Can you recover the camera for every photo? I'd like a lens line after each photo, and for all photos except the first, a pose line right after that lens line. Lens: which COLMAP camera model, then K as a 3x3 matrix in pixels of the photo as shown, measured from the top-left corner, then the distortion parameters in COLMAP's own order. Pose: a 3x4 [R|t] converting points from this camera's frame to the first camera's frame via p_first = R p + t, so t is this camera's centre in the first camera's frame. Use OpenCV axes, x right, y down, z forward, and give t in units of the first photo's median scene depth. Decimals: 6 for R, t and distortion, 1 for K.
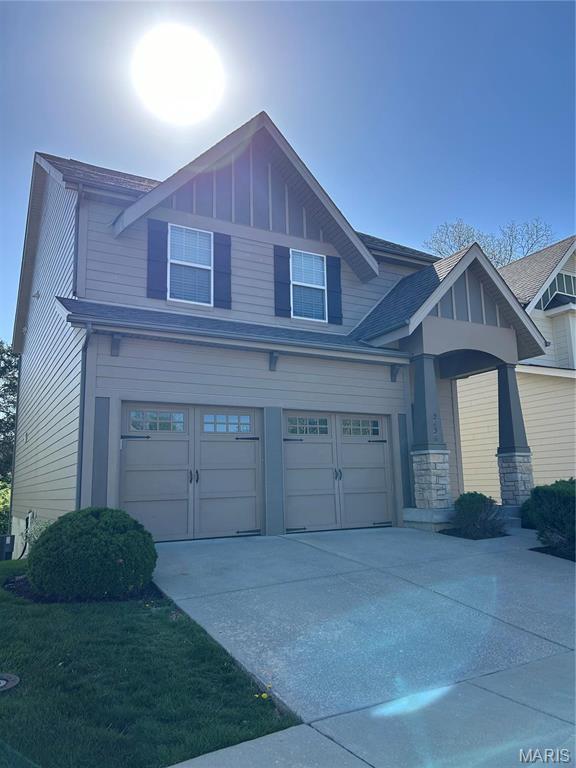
lens RADIAL K [[578.5, 0, 287.8], [0, 578.5, 384.8], [0, 0, 1]] dist [0.048803, -0.051714]
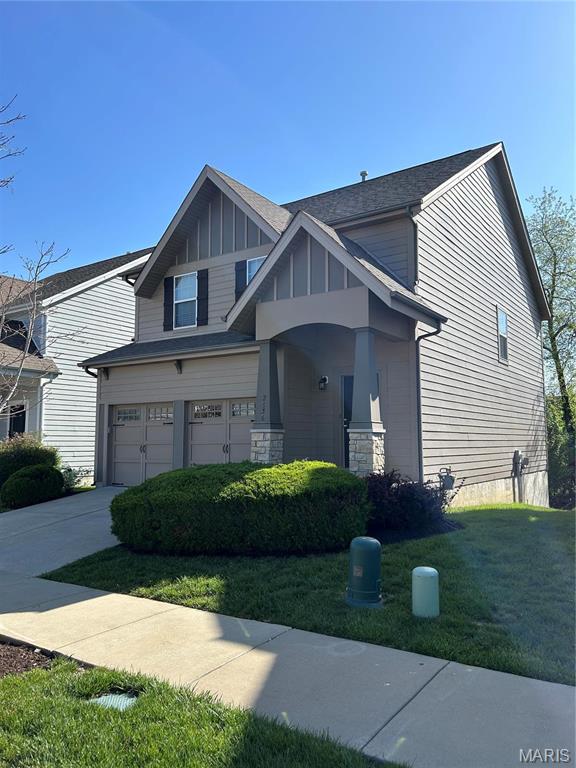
lens RADIAL K [[578.5, 0, 288.3], [0, 578.5, 383.1], [0, 0, 1]] dist [0.048803, -0.051714]
pose [[0.451841, -0.071147, -0.889257, 1.230560], [0.143214, 0.989671, -0.006412, 0.041334], [0.880528, -0.124456, 0.457363, 0.555928]]
